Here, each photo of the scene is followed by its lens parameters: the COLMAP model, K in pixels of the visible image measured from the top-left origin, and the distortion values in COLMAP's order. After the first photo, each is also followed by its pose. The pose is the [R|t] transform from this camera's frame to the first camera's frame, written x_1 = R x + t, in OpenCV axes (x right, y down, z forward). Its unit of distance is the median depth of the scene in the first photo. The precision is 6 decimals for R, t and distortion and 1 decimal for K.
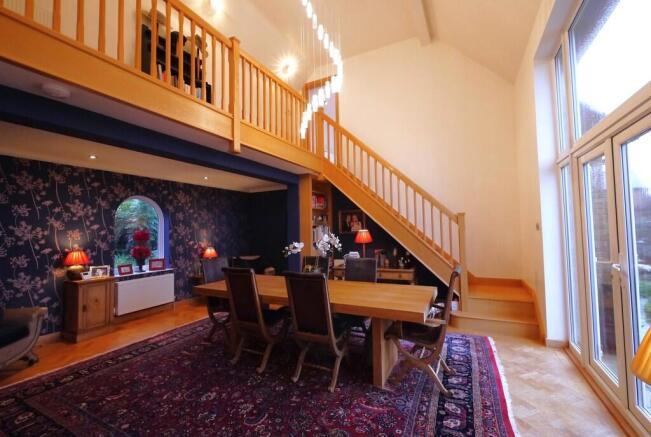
lens RADIAL K [[275.3, 0, 325.5], [0, 275.3, 218.5], [0, 0, 1]] dist [-0.000182, -0.000340]
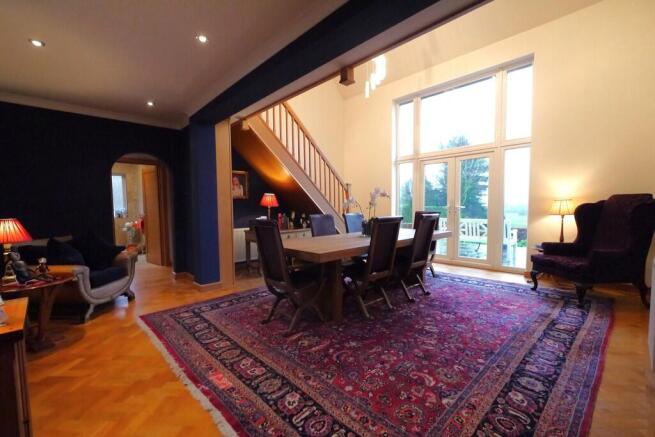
lens RADIAL K [[283.8, 0, 327.5], [0, 283.8, 218.5], [0, 0, 1]] dist [0.000468, 0.000096]
pose [[0.322771, -0.020619, 0.946253, -1.210272], [-0.042800, 0.998422, 0.036355, 0.136817], [-0.945509, -0.052234, 0.321379, 0.783023]]
